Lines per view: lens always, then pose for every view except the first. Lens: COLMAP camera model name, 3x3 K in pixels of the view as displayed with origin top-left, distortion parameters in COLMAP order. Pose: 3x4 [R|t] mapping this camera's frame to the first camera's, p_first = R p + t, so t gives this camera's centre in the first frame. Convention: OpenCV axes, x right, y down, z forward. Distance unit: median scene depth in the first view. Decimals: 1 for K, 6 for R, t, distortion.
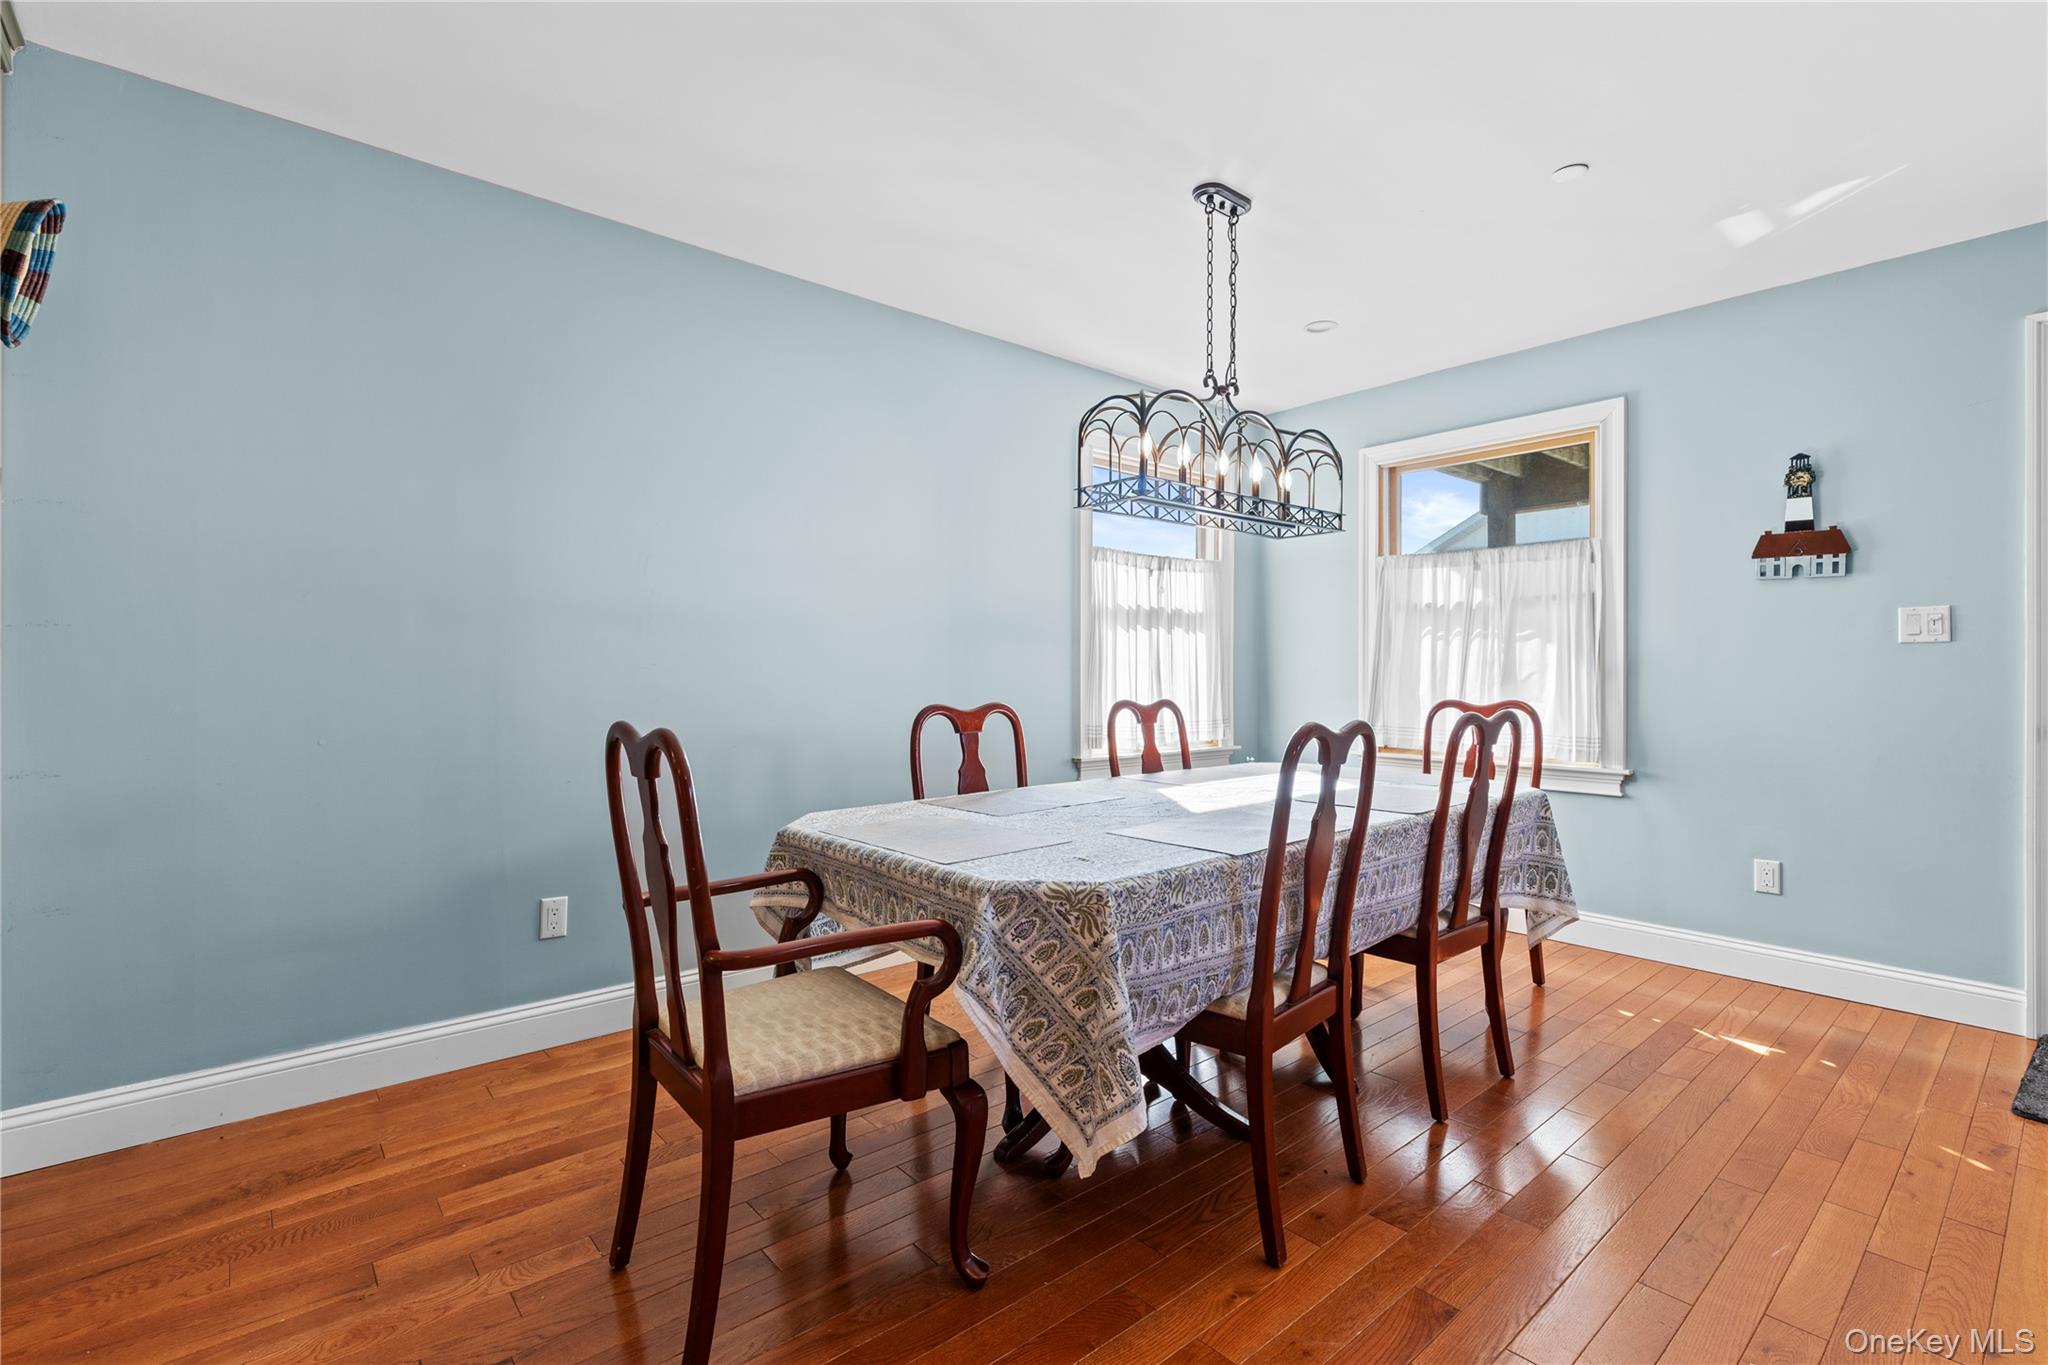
lens RADIAL K [[918.7, 0, 996.6], [0, 918.7, 673.2], [0, 0, 1]] dist [0.004611, -0.000073]
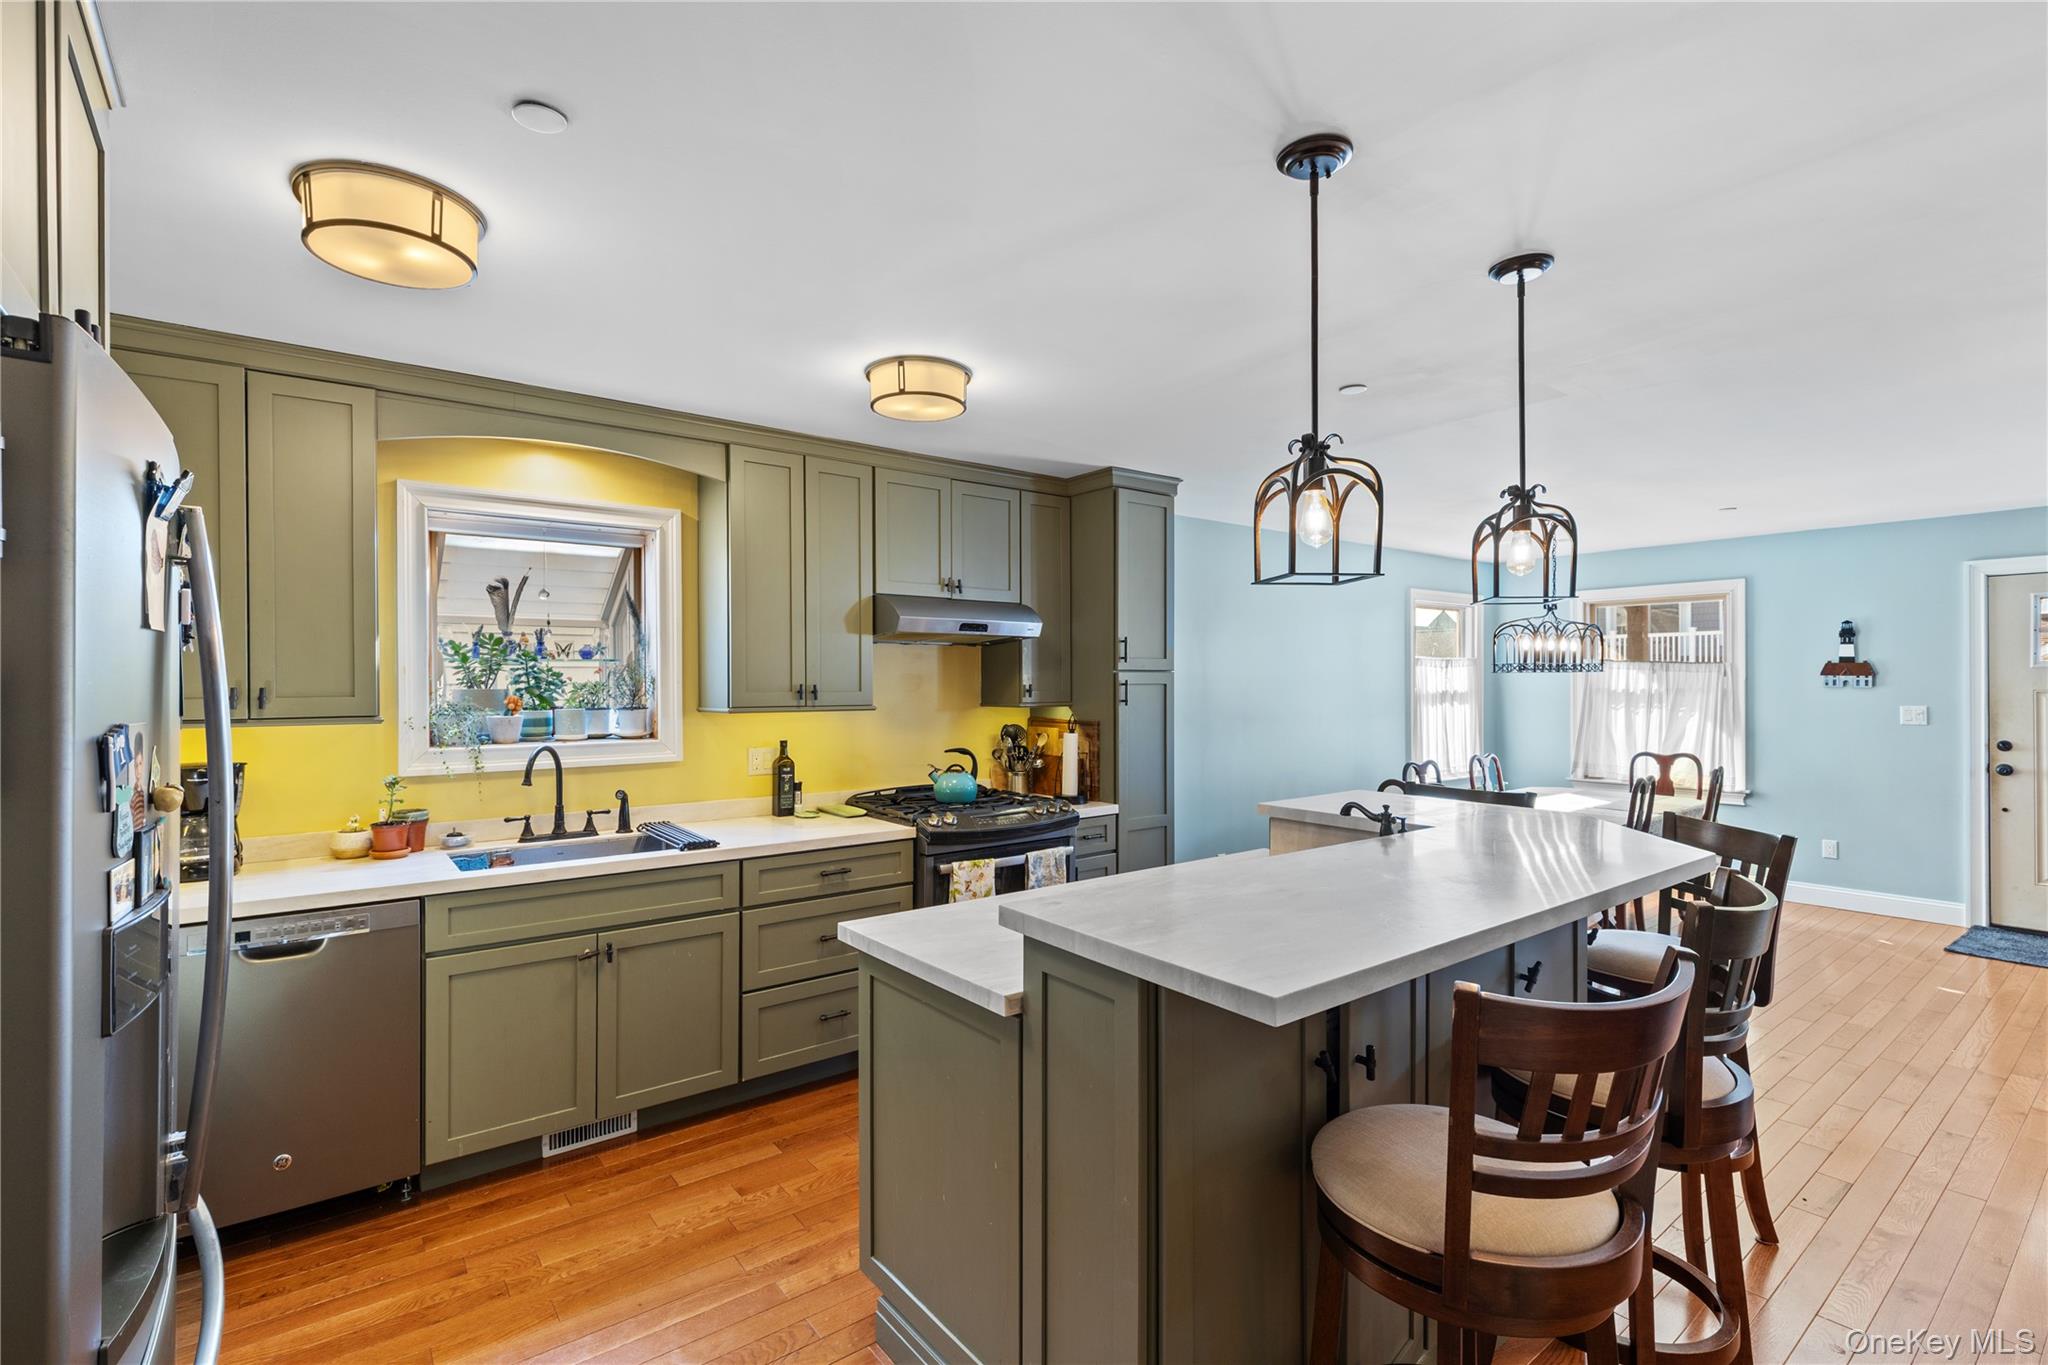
lens RADIAL K [[918.7, 0, 1008.1], [0, 918.7, 684.5], [0, 0, 1]] dist [0.004611, -0.000073]
pose [[0.998799, -0.008431, -0.048260, -0.738726], [0.008258, 0.999959, -0.003795, -0.116603], [0.048290, 0.003392, 0.998828, -0.950557]]
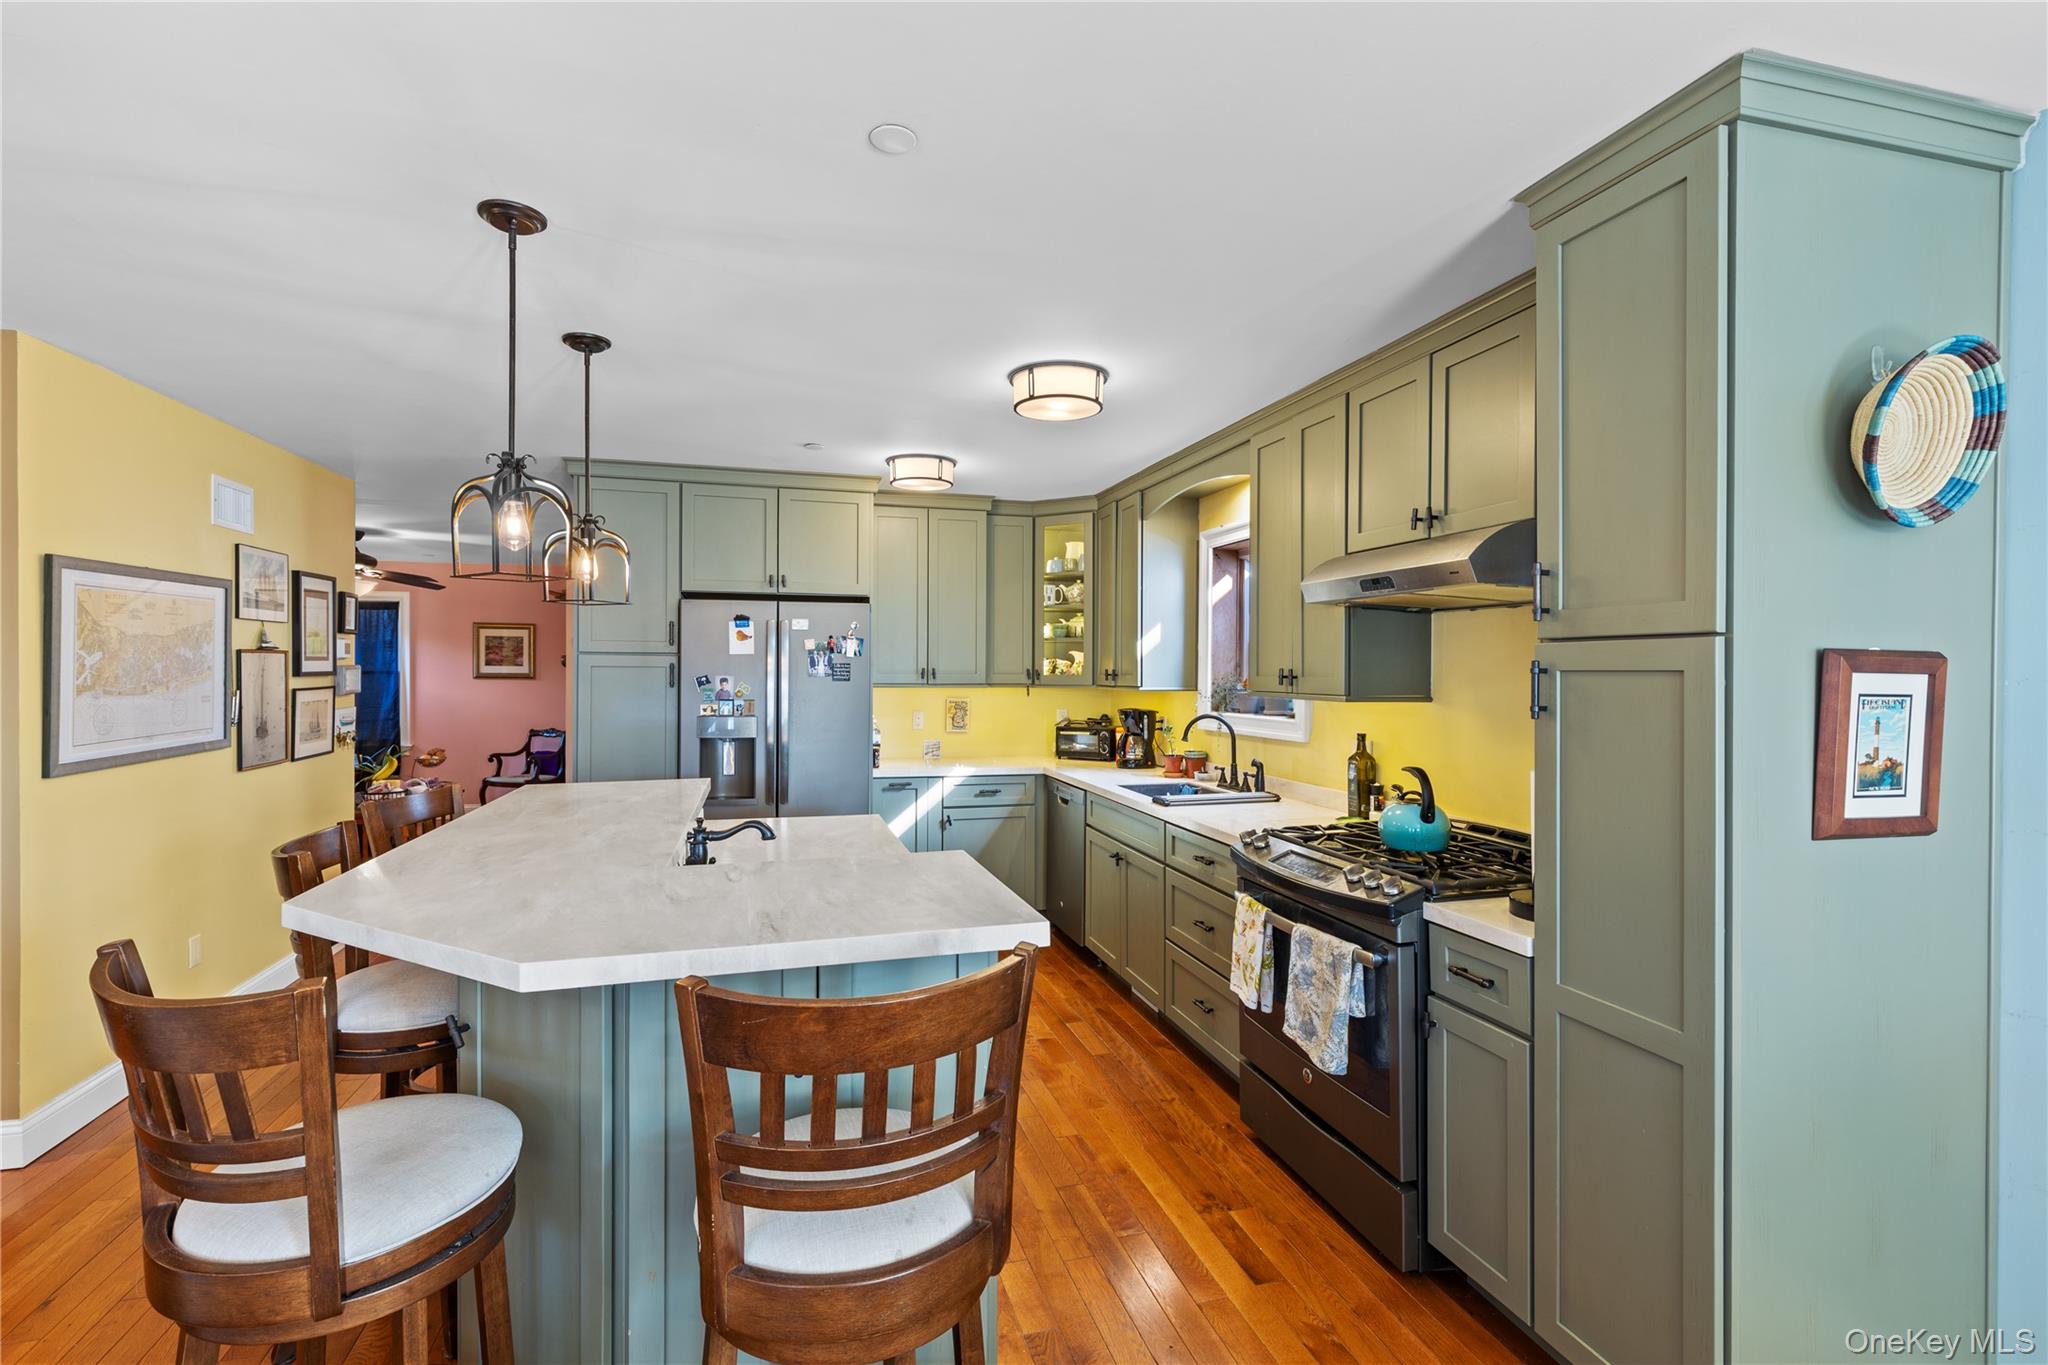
lens RADIAL K [[918.7, 0, 997.3], [0, 918.7, 674.2], [0, 0, 1]] dist [0.004611, -0.000073]
pose [[-0.427751, -0.000706, -0.903896, 0.048916], [-0.007691, 0.999966, 0.002858, -0.117389], [0.903864, 0.008175, -0.427742, 0.334395]]
